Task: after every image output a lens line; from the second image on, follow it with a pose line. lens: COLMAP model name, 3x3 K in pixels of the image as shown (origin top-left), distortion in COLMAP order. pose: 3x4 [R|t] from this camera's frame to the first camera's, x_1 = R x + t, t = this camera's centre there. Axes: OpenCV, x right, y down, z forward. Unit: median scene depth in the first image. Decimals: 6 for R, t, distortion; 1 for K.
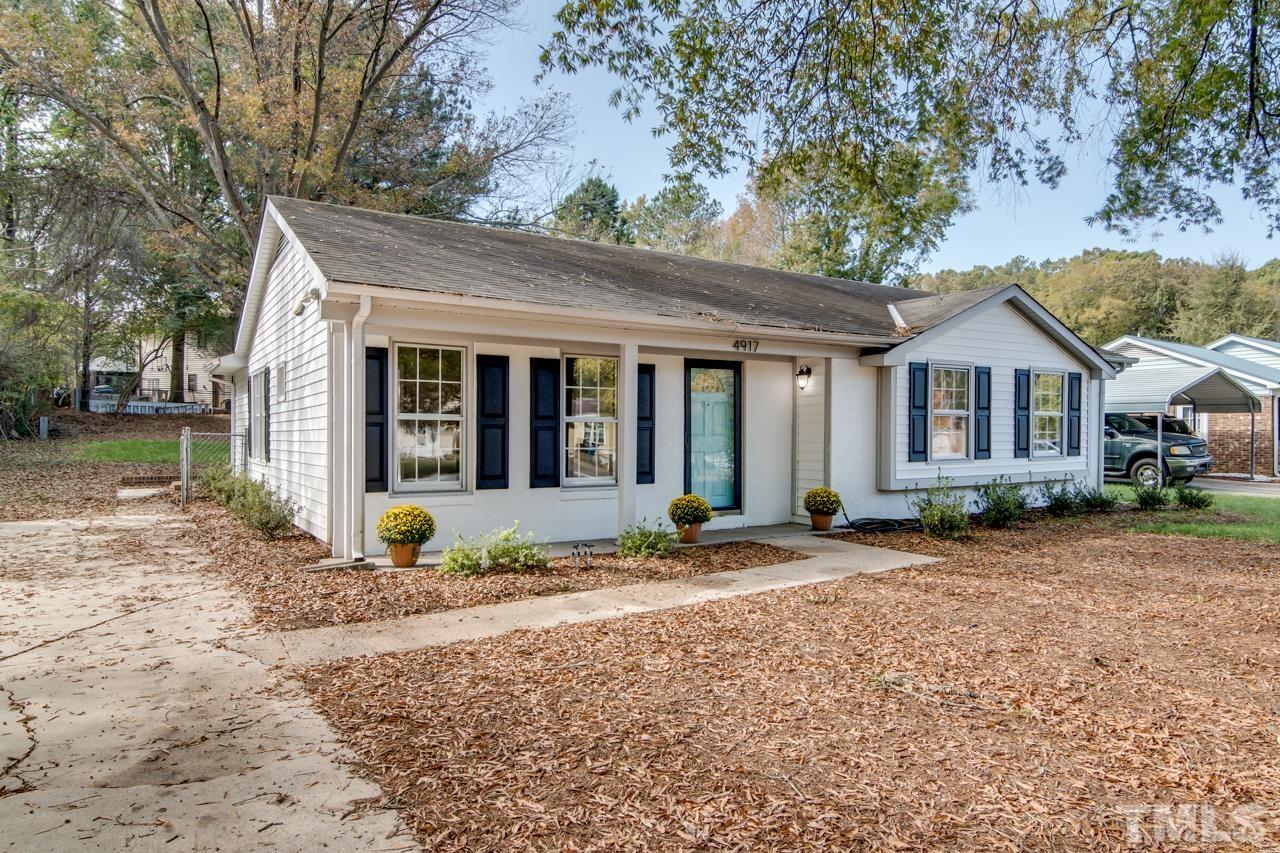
lens RADIAL K [[780.8, 0, 639.9], [0, 780.8, 431.3], [0, 0, 1]] dist [-0.001362, -0.000269]
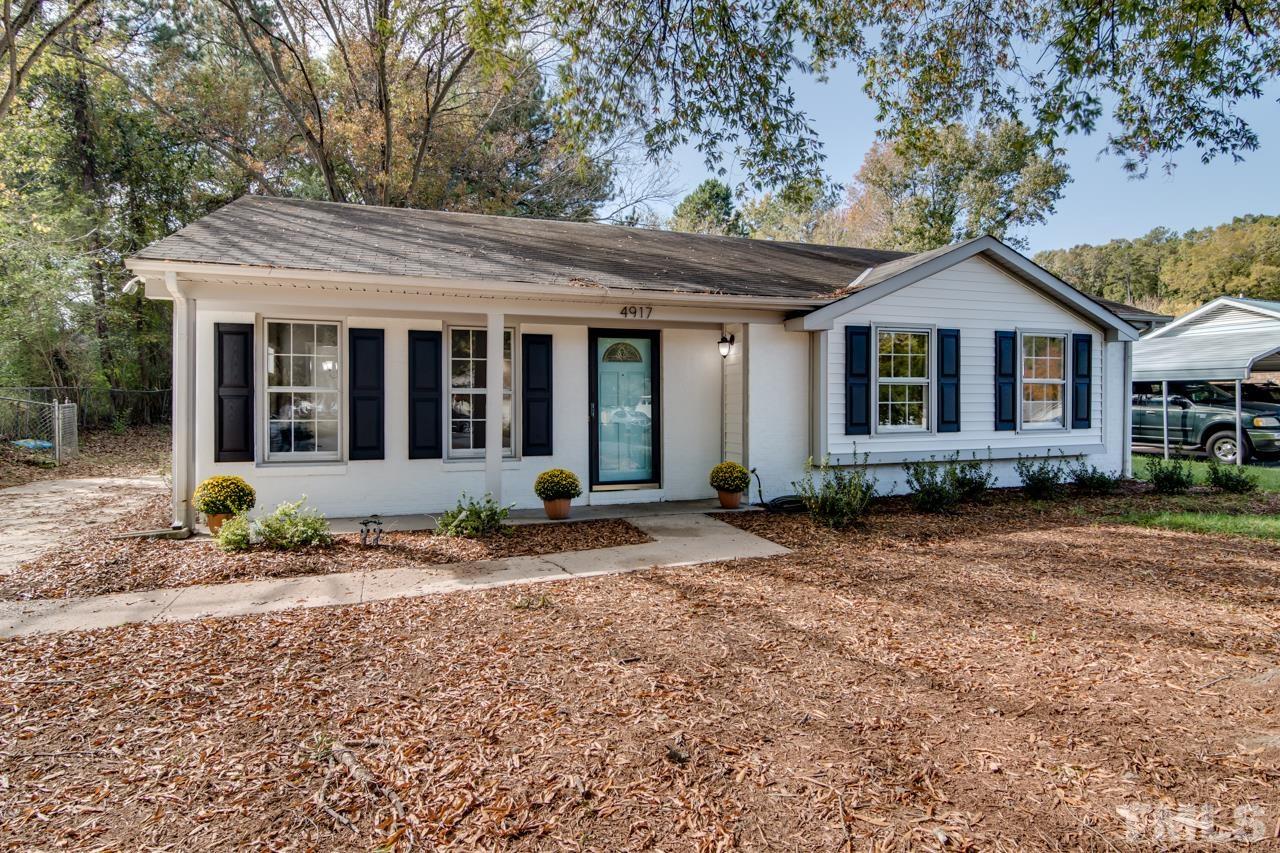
lens RADIAL K [[666.1, 0, 636.5], [0, 666.1, 403.3], [0, 0, 1]] dist [-0.001224, -0.008482]
pose [[0.974032, -0.003621, -0.226383, 0.269240], [0.003703, 0.999993, -0.000063, 0.001207], [0.226381, -0.000777, 0.974038, 0.177095]]
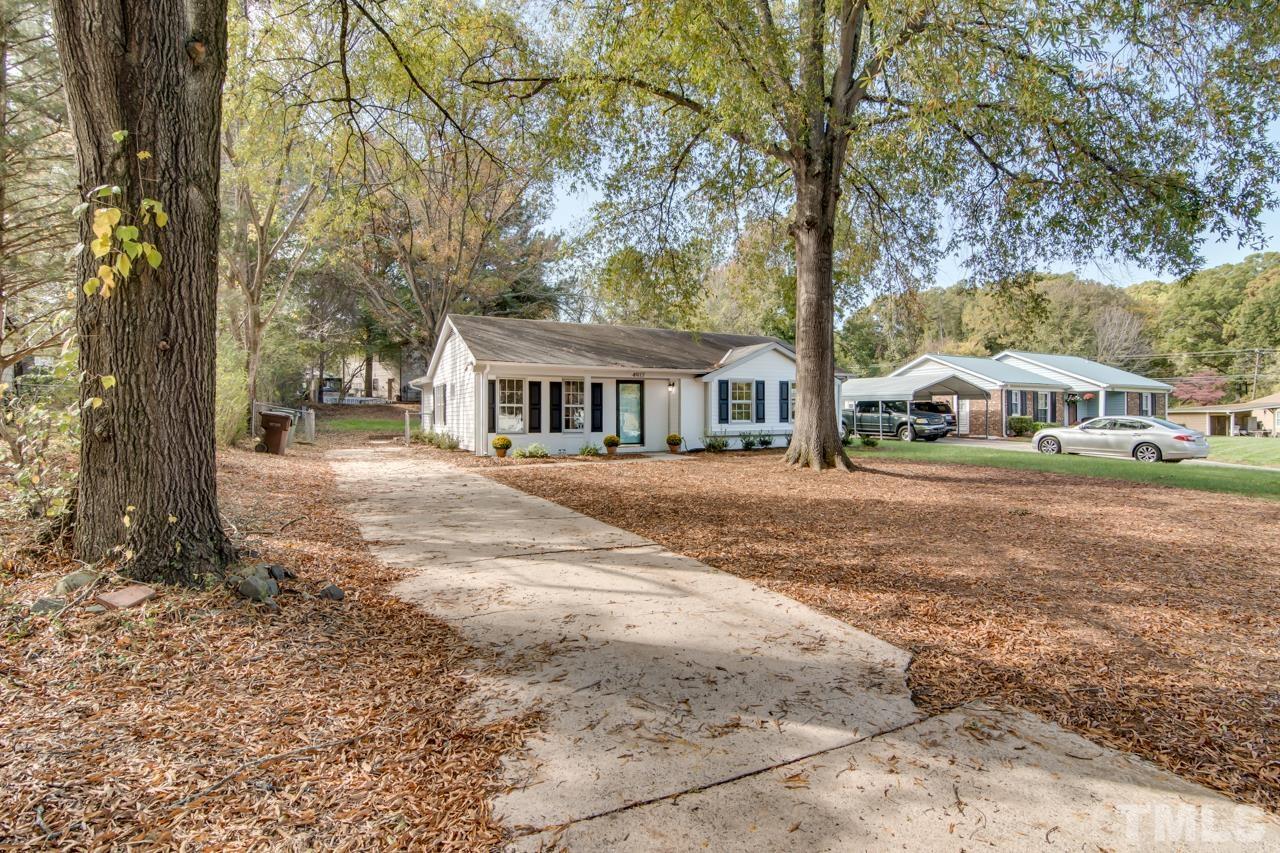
lens RADIAL K [[596.4, 0, 619.9], [0, 596.4, 420.3], [0, 0, 1]] dist [-0.000644, -0.000781]
pose [[0.994127, -0.003485, -0.108165, 0.235086], [0.004397, 0.999957, 0.008194, 0.013158], [0.108132, -0.008622, 0.994099, -0.722007]]
